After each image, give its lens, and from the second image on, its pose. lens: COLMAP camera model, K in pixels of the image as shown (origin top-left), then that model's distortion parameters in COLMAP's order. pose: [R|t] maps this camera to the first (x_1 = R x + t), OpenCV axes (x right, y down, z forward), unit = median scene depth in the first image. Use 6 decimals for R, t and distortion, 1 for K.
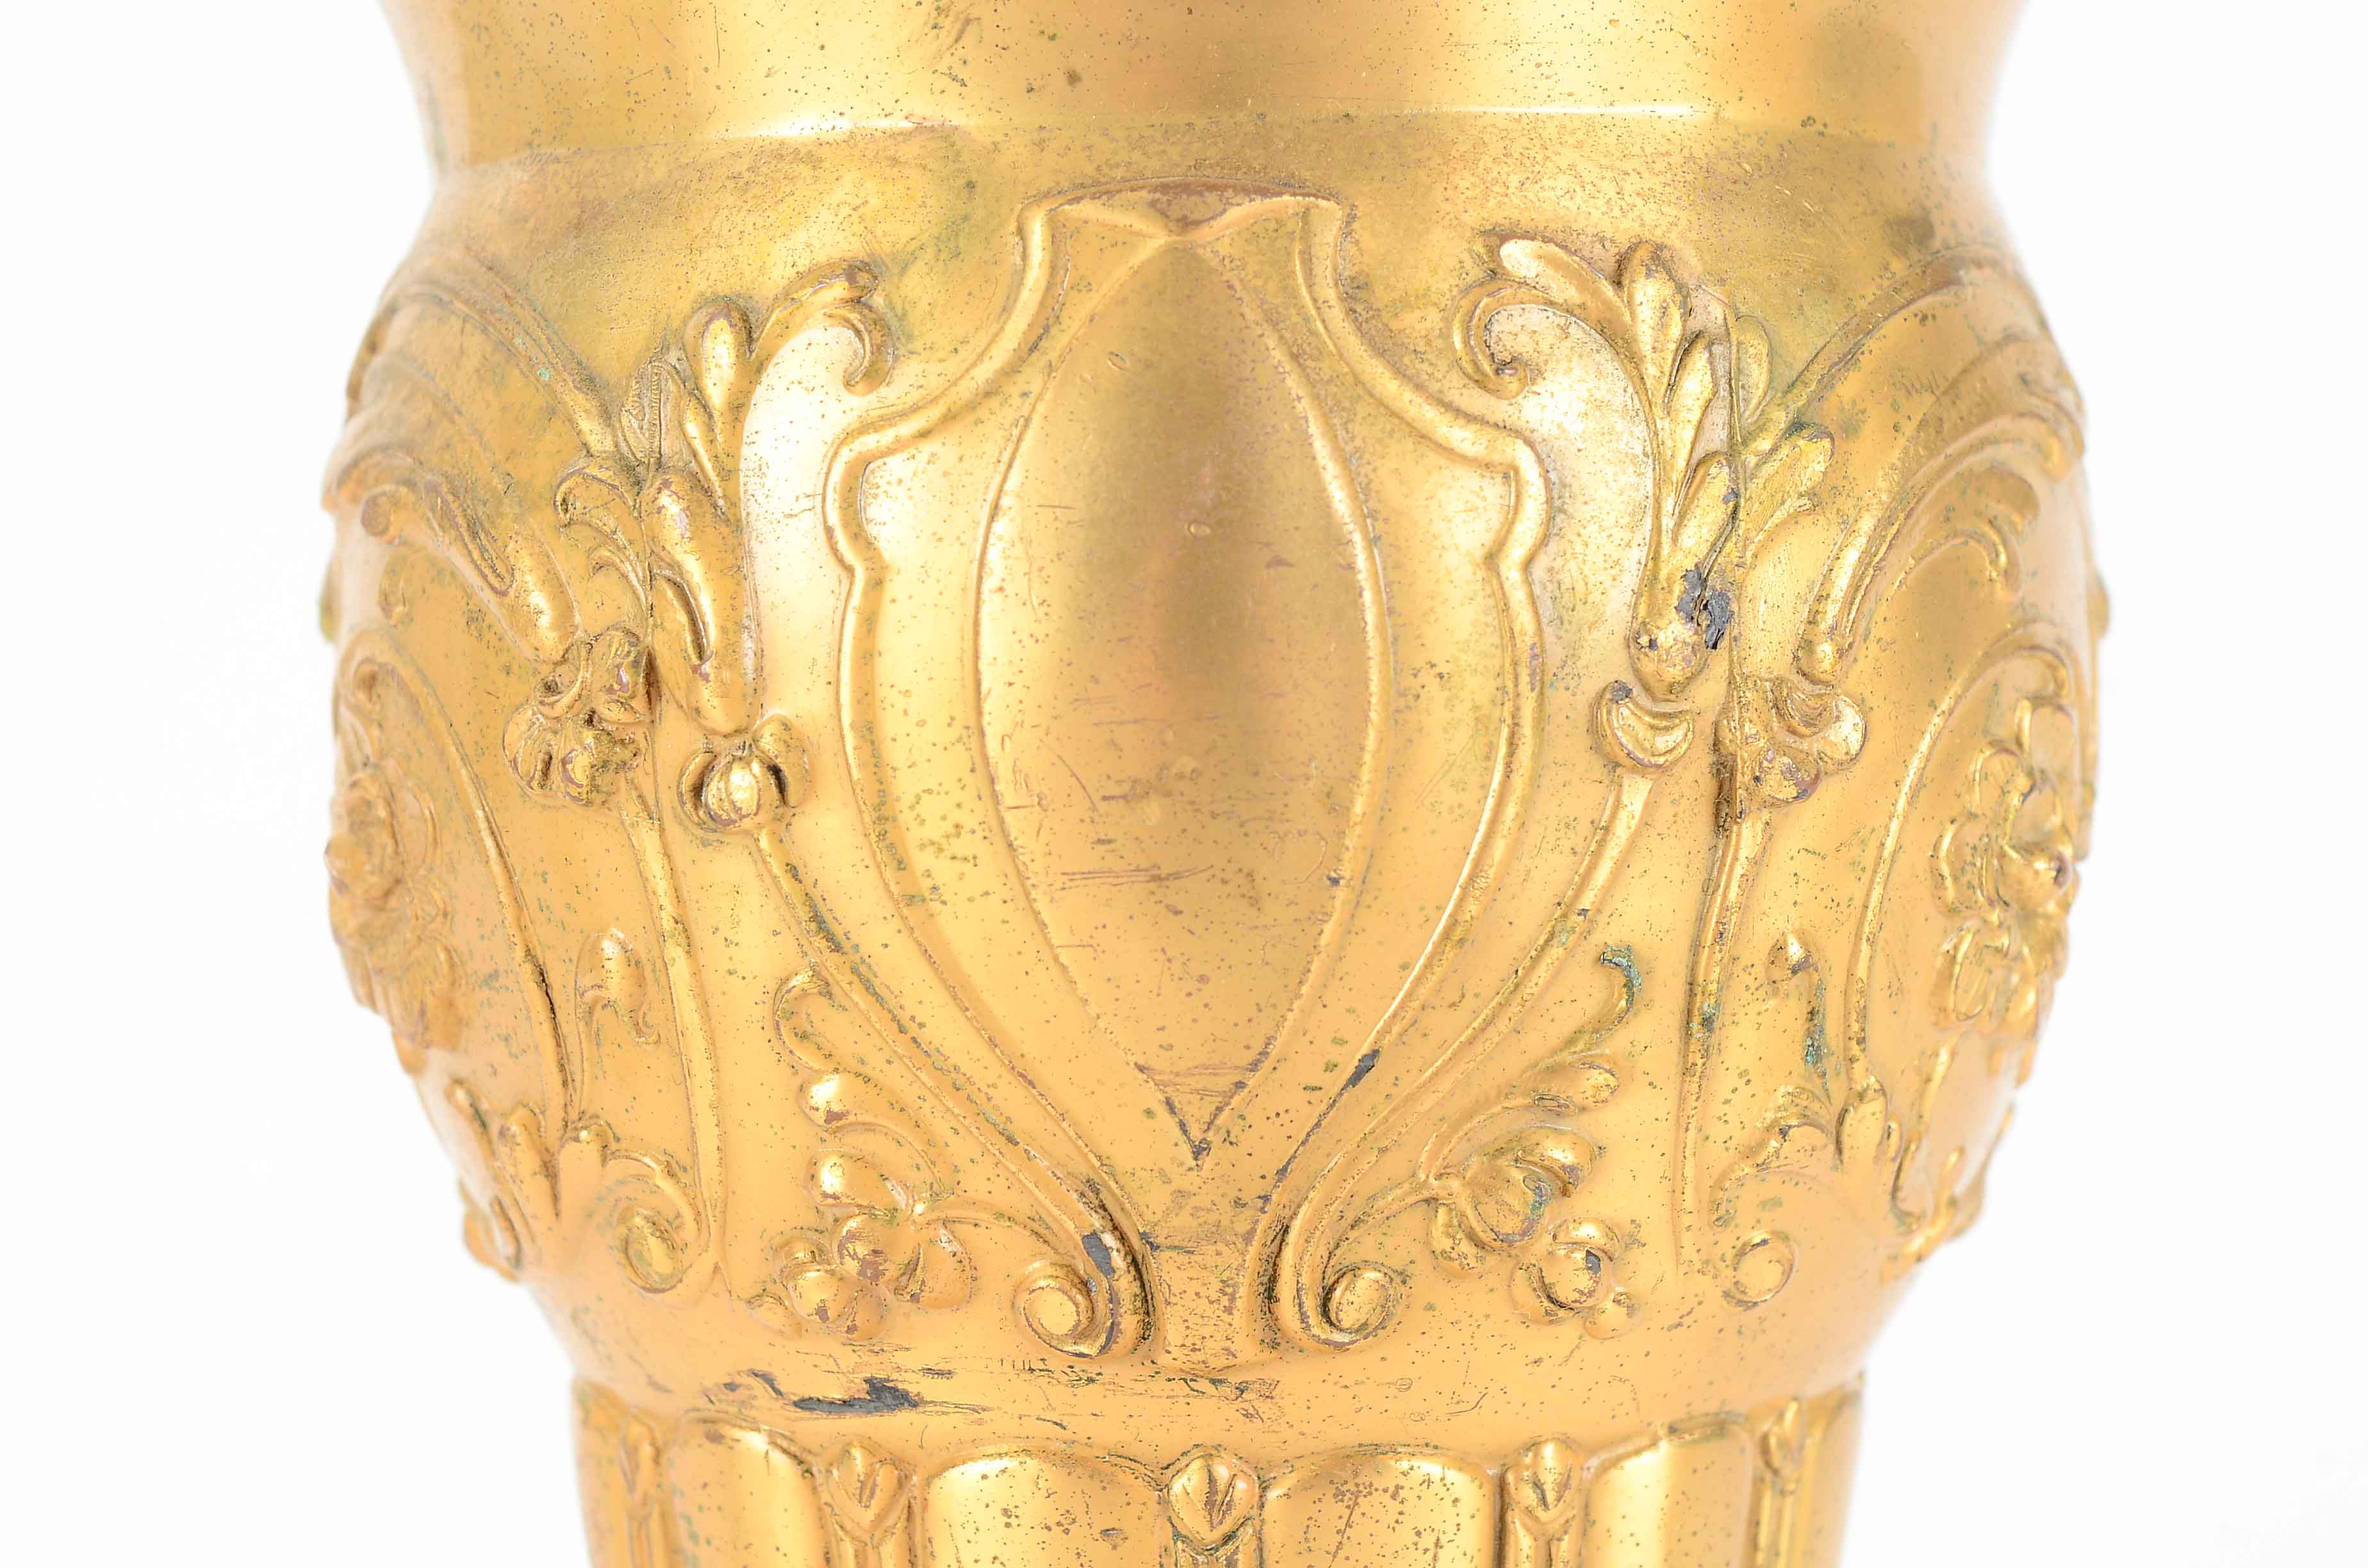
lens RADIAL K [[5280.8, 0, 1175.5], [0, 5280.8, 794.0], [0, 0, 1]] dist [0.085042, 0.000000]
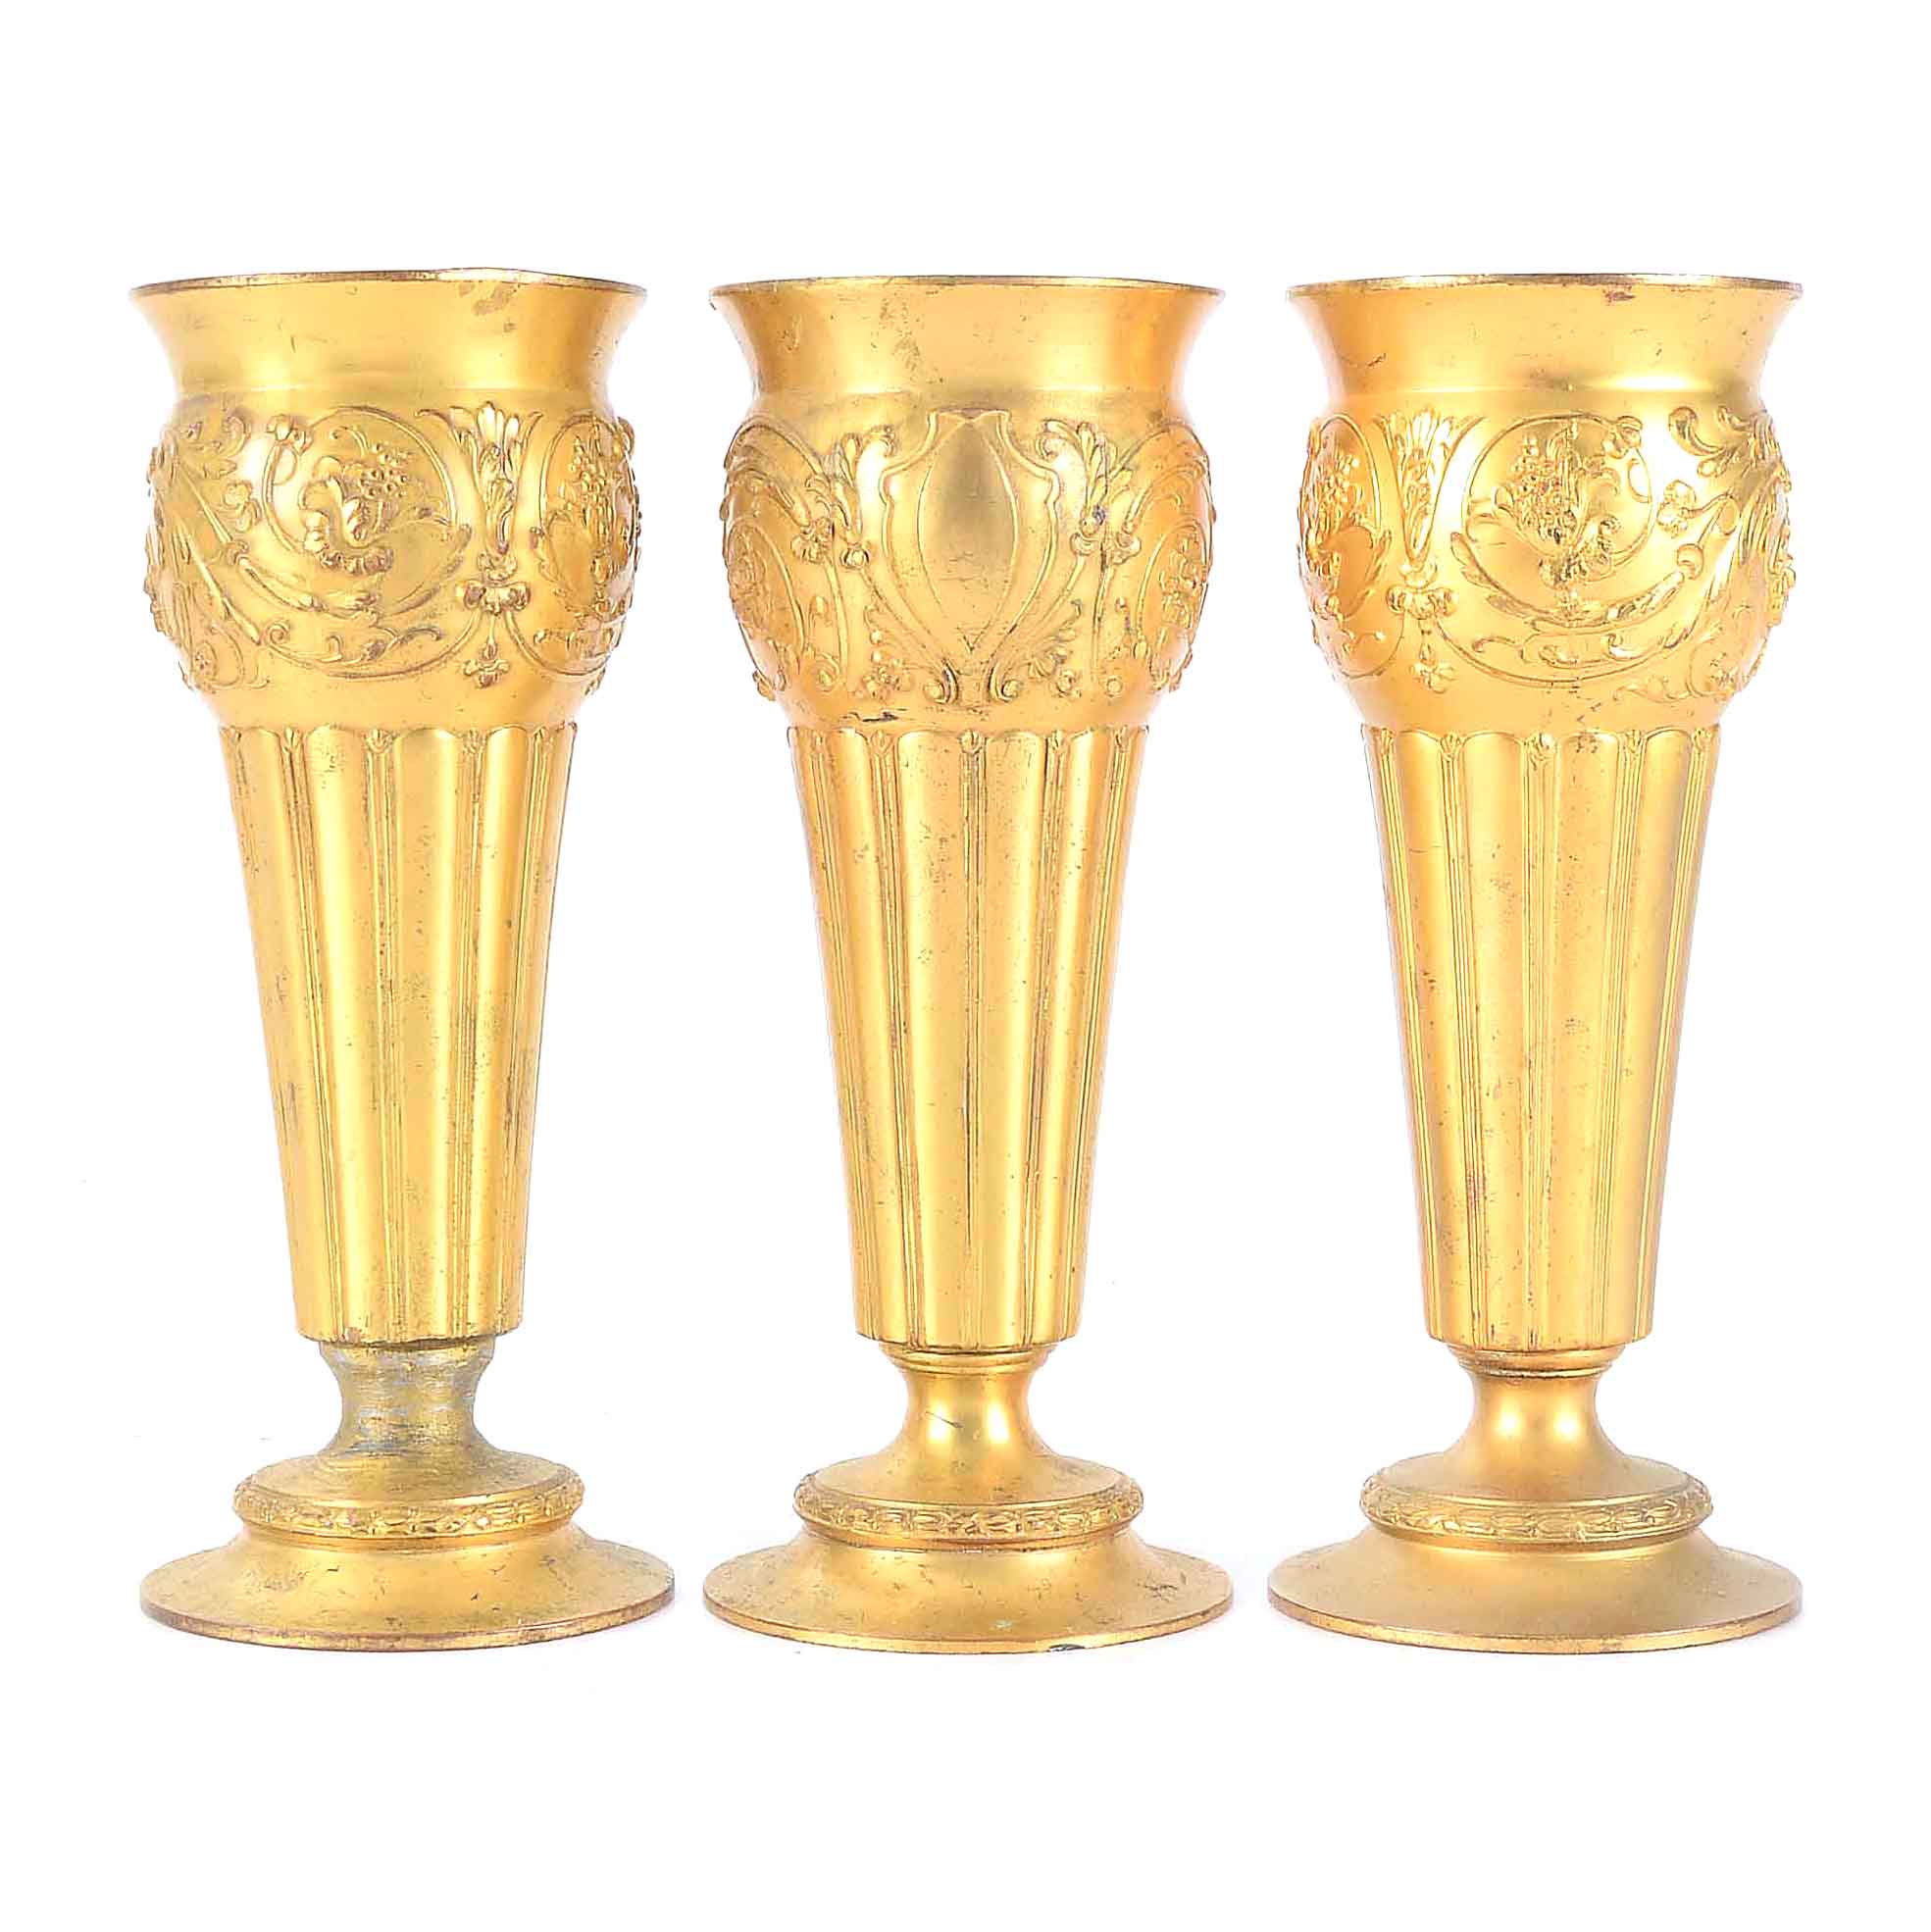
lens RADIAL K [[5238.3, 0, 974.8], [0, 5238.3, 965.5], [0, 0, 1]] dist [0.014657, 0.000000]
pose [[0.999187, 0.003227, 0.040198, -0.147655], [-0.005434, 0.998476, 0.054911, 0.086110], [-0.039959, -0.055085, 0.997682, -2.891024]]
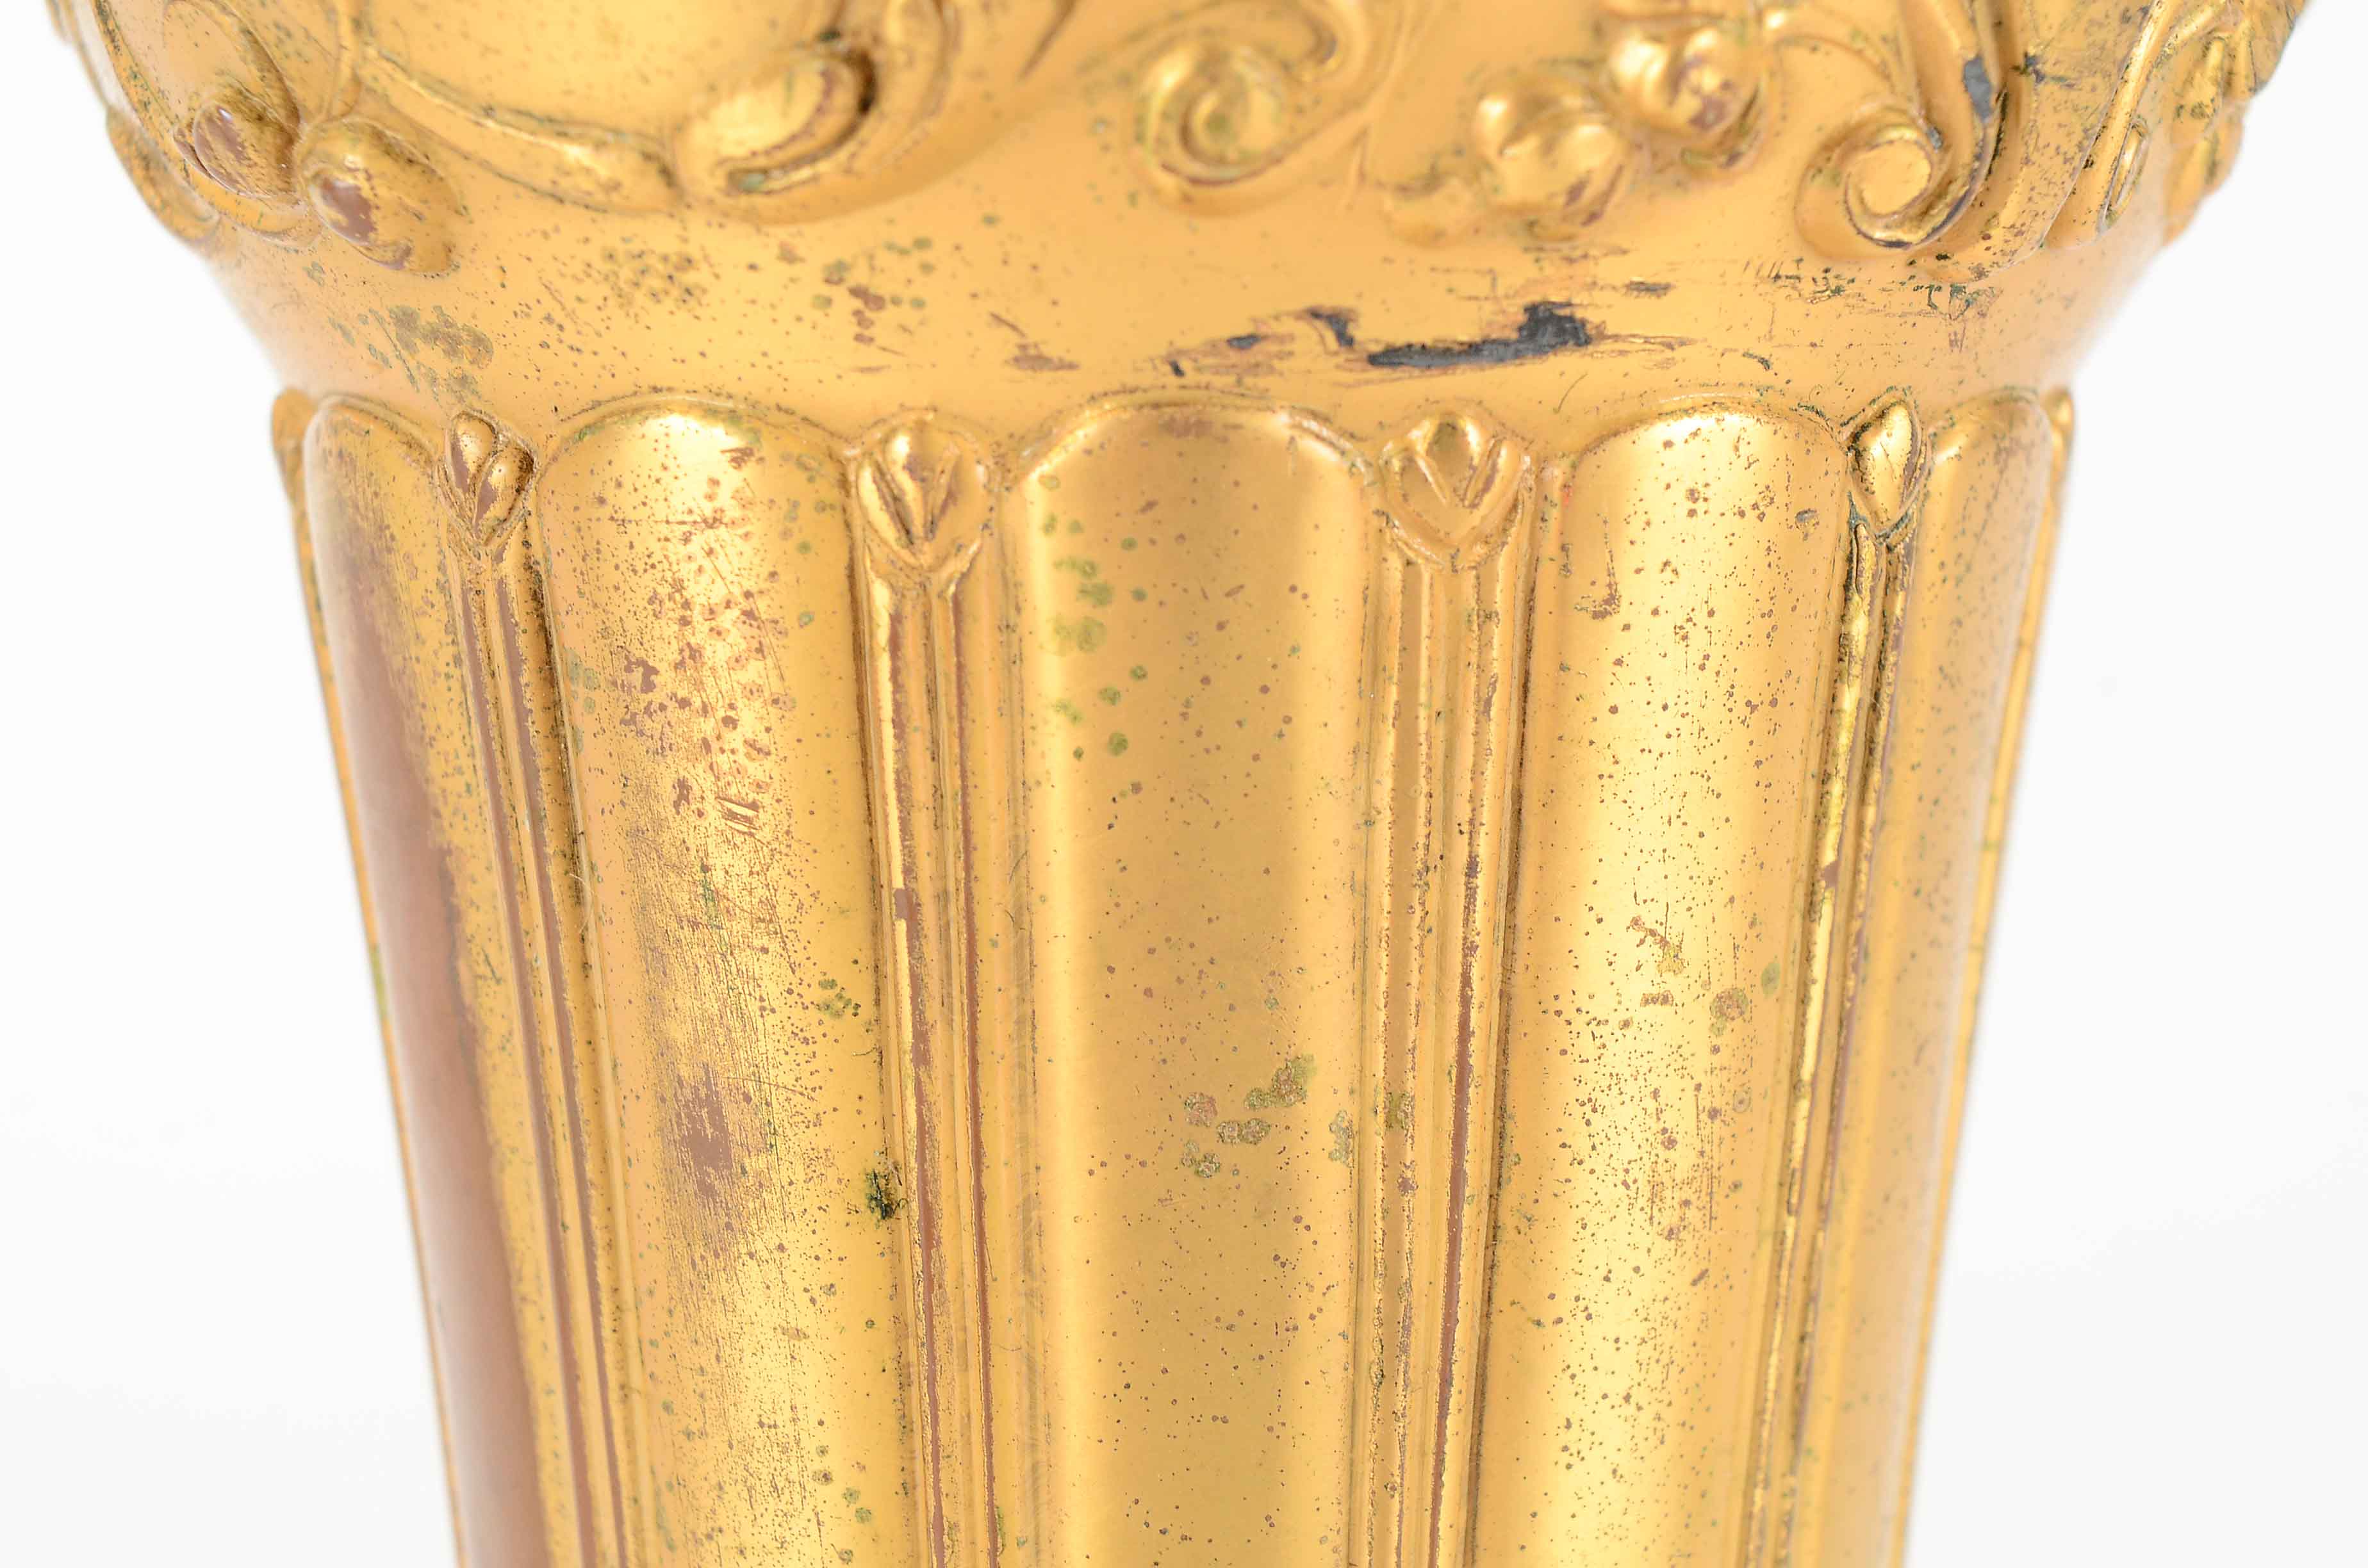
lens RADIAL K [[5280.8, 0, 1187.6], [0, 5280.8, 783.5], [0, 0, 1]] dist [0.085042, 0.000000]
pose [[0.678008, -0.068115, 0.731892, -0.589708], [0.010411, 0.996487, 0.083095, 0.116791], [-0.734981, -0.048720, 0.676336, 0.587712]]
